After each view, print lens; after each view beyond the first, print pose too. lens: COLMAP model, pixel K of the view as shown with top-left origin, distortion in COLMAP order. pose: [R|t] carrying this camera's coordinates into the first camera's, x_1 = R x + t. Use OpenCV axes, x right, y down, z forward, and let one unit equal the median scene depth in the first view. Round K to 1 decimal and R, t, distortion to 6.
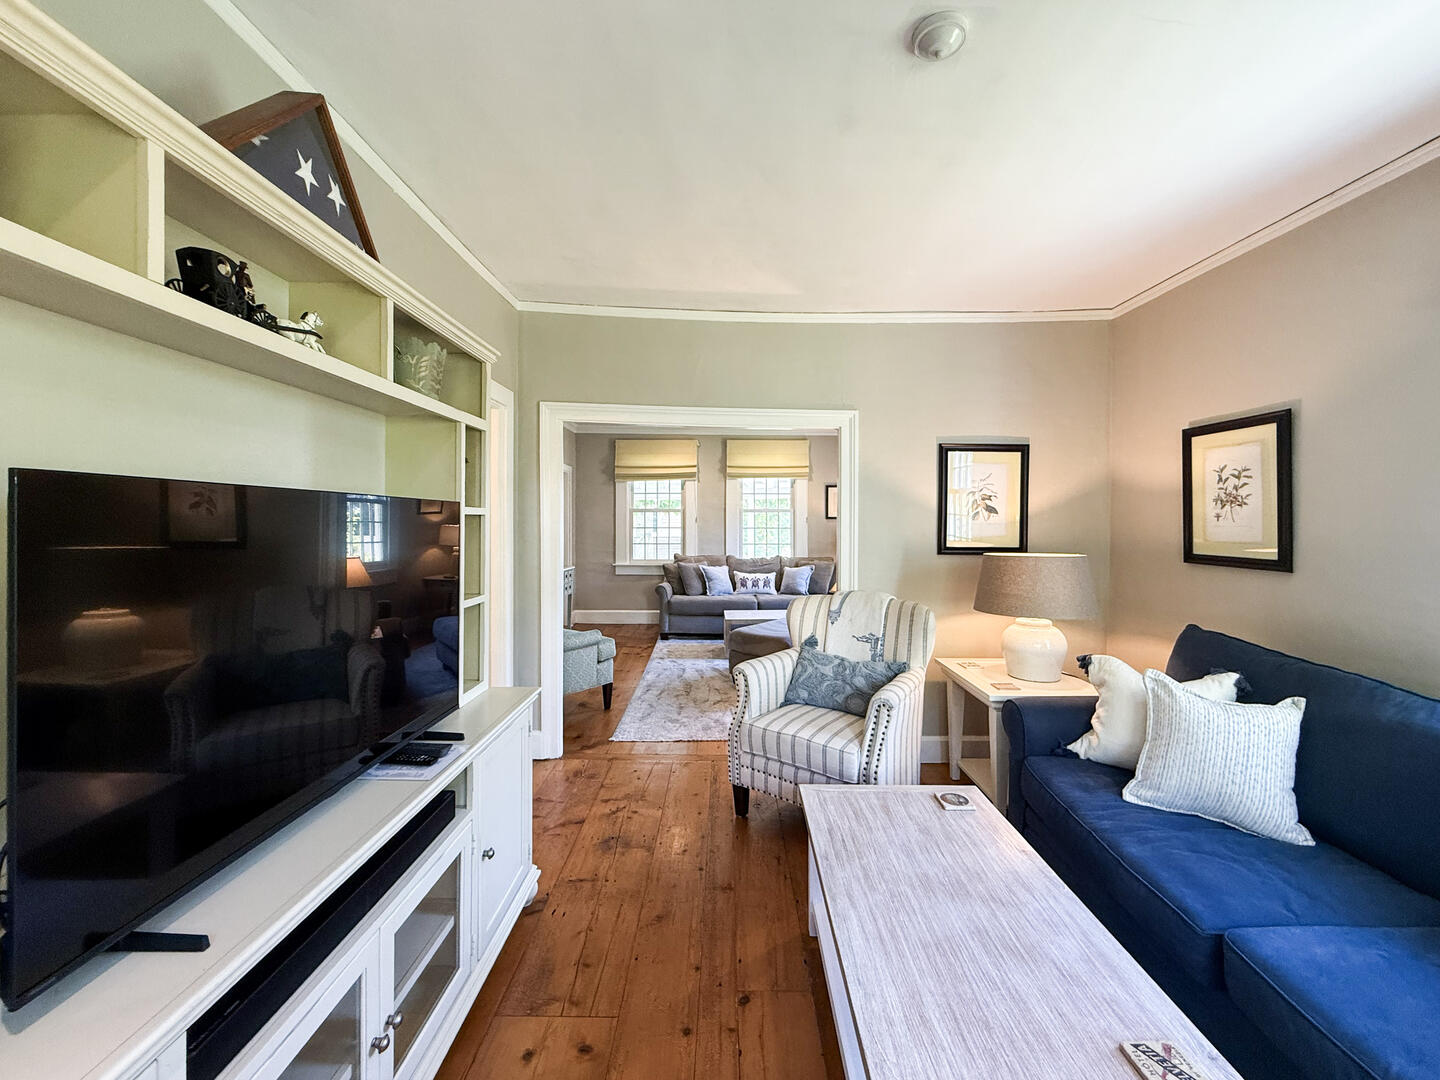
lens RADIAL K [[582.8, 0, 721.7], [0, 582.8, 524.7], [0, 0, 1]] dist [-0.000423, -0.000607]
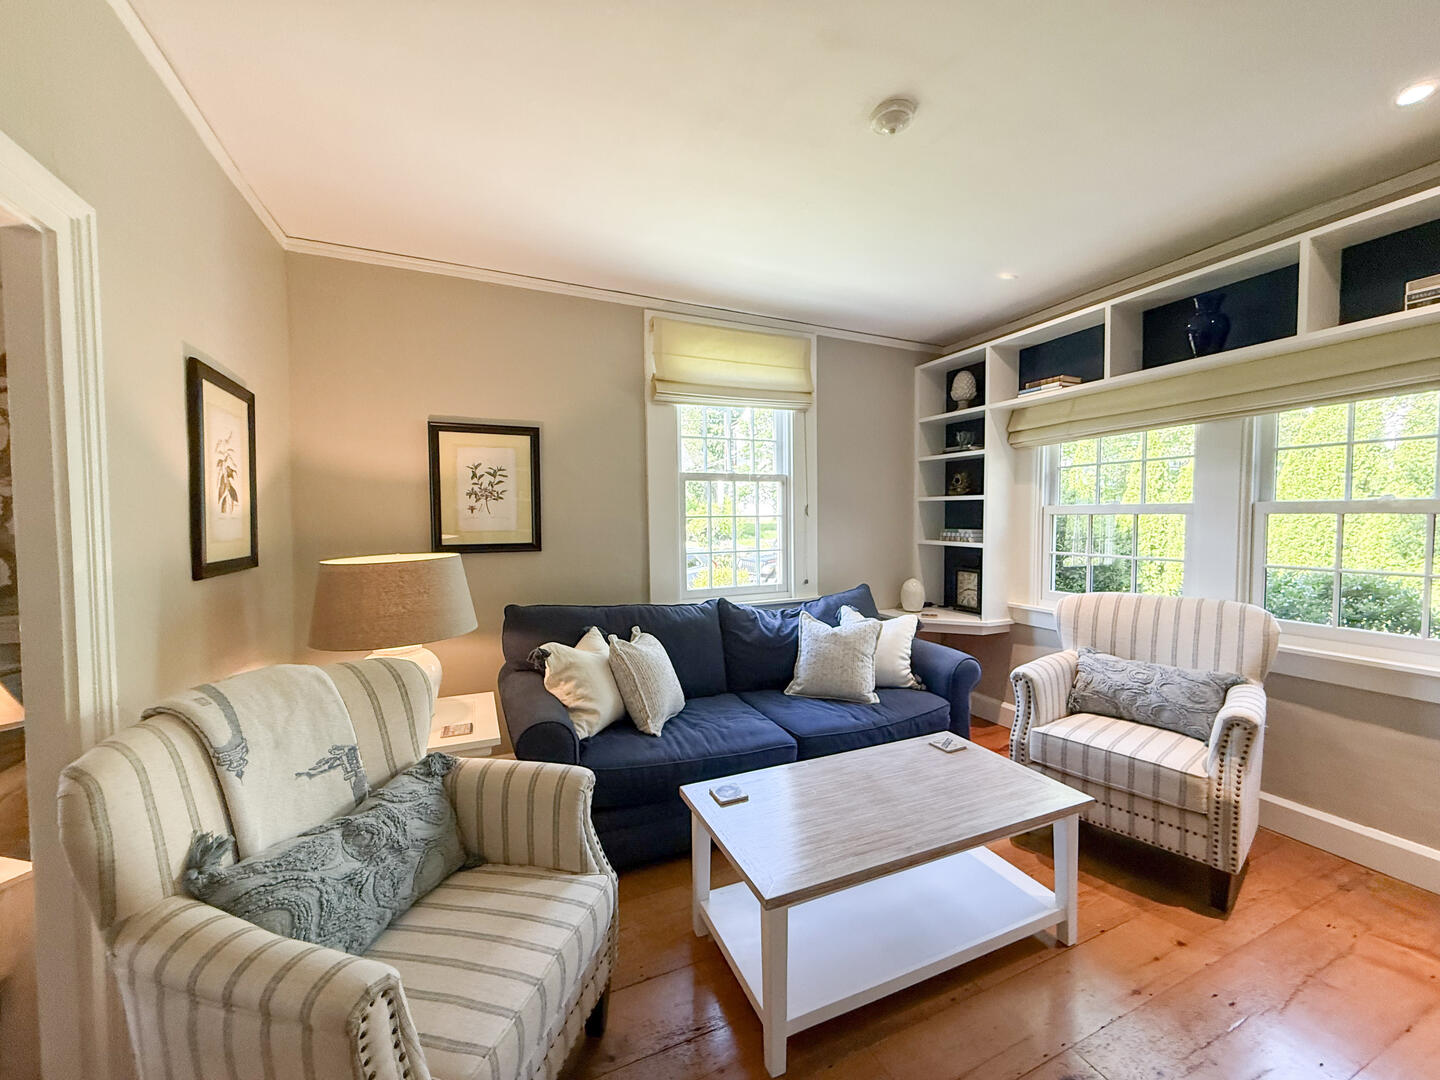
lens RADIAL K [[582.8, 0, 726.5], [0, 582.8, 536.7], [0, 0, 1]] dist [-0.000423, -0.000607]
pose [[-0.422235, -0.040699, 0.905572, -0.364500], [0.005380, 0.998862, 0.047400, -0.011694], [-0.906471, 0.024886, -0.421535, 1.055171]]
